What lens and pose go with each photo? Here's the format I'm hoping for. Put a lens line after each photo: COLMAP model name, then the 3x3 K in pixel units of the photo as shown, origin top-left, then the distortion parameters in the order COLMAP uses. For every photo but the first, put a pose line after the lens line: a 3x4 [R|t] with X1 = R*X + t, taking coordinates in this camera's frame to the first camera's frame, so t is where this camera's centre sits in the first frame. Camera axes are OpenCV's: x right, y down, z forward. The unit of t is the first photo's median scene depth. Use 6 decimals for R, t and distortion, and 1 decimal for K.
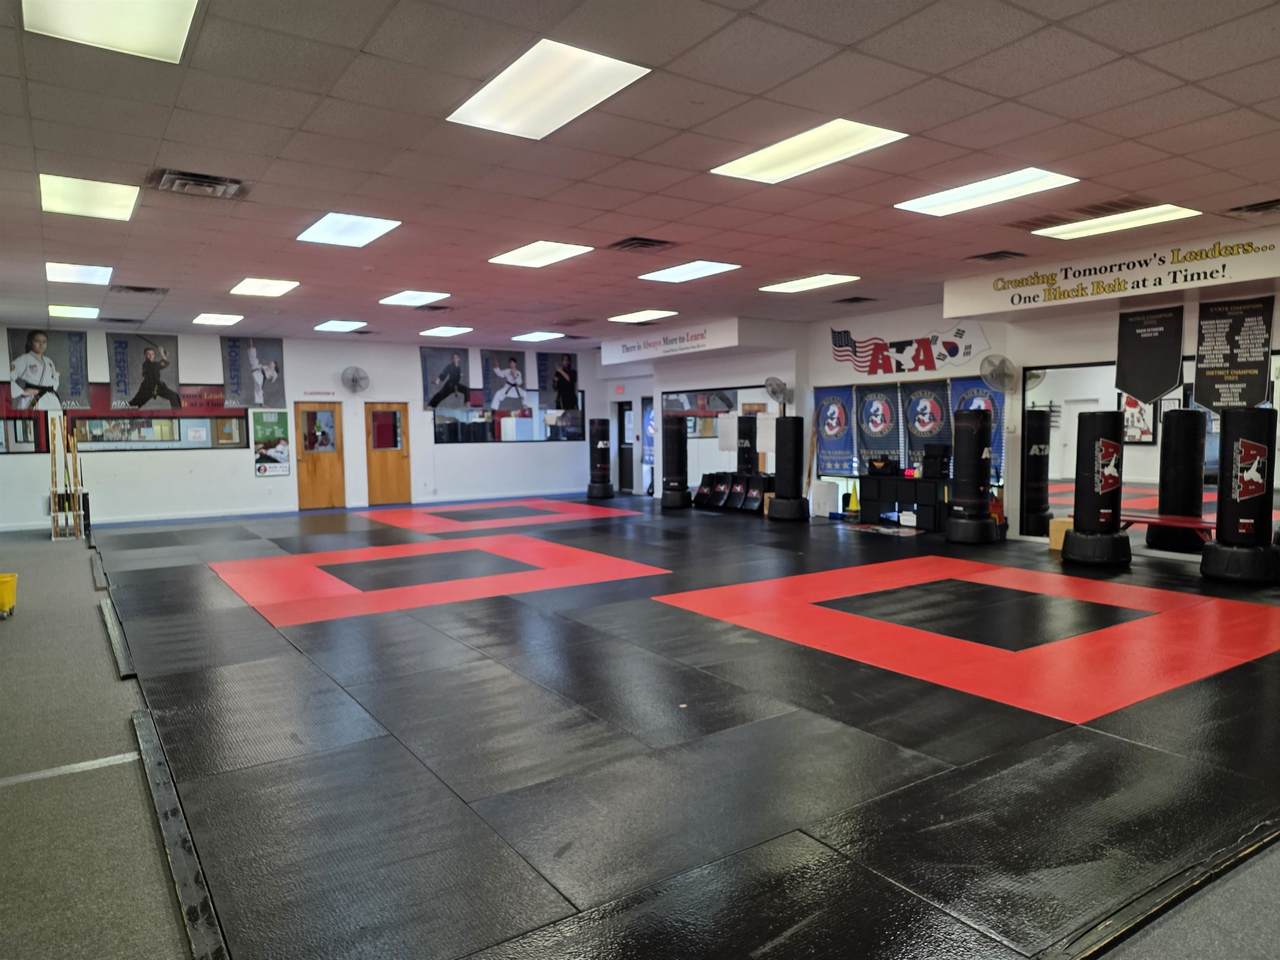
lens RADIAL K [[853.0, 0, 642.3], [0, 853.0, 486.5], [0, 0, 1]] dist [-0.018070, -0.014413]
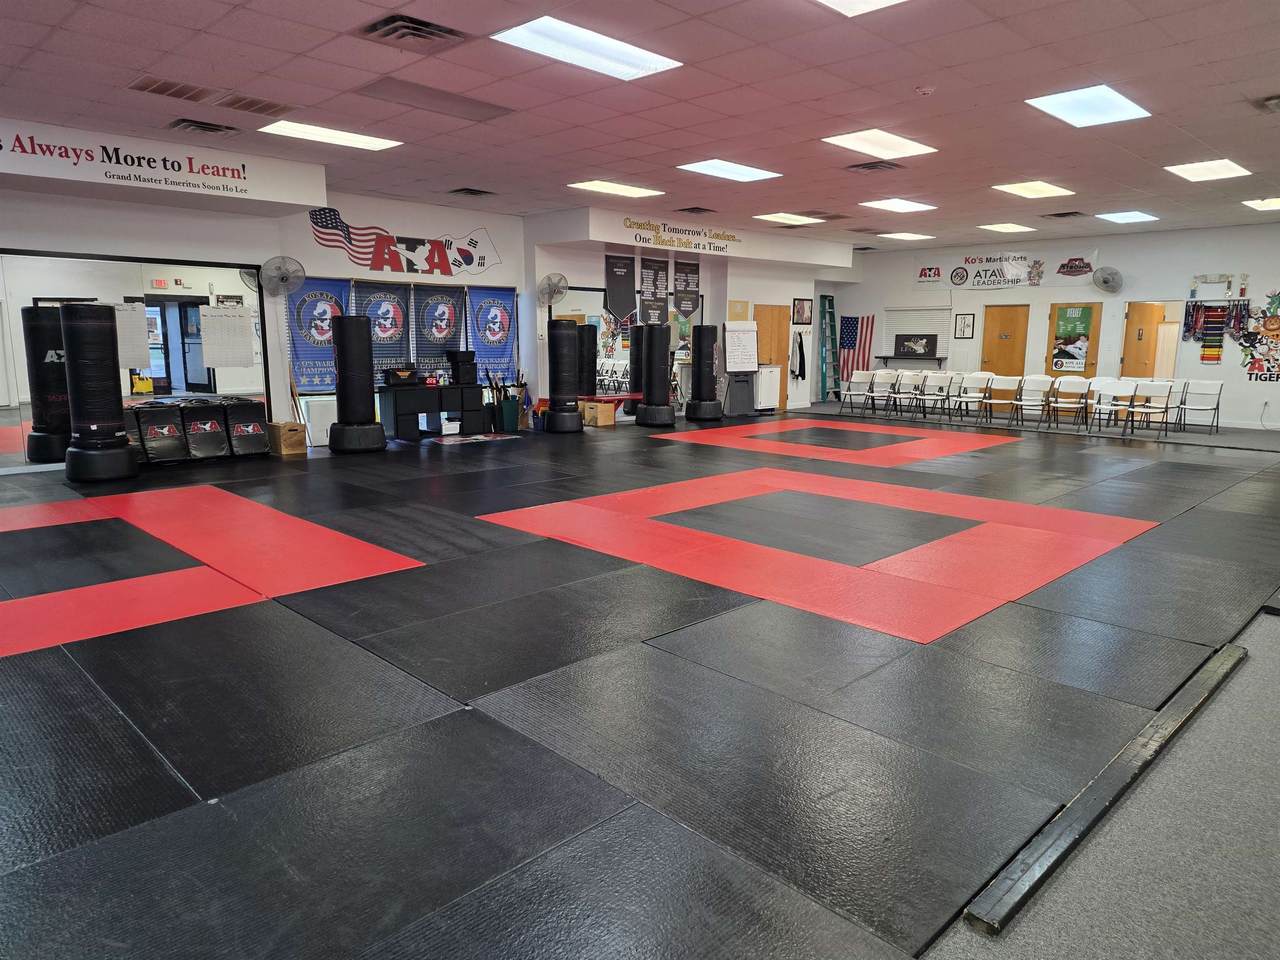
lens RADIAL K [[853.0, 0, 643.1], [0, 853.0, 482.9], [0, 0, 1]] dist [-0.018070, -0.014413]
pose [[-0.203432, -0.149173, 0.967658, -0.694240], [0.063231, 0.984260, 0.165026, -0.047316], [-0.977045, 0.094758, -0.190798, 0.981355]]
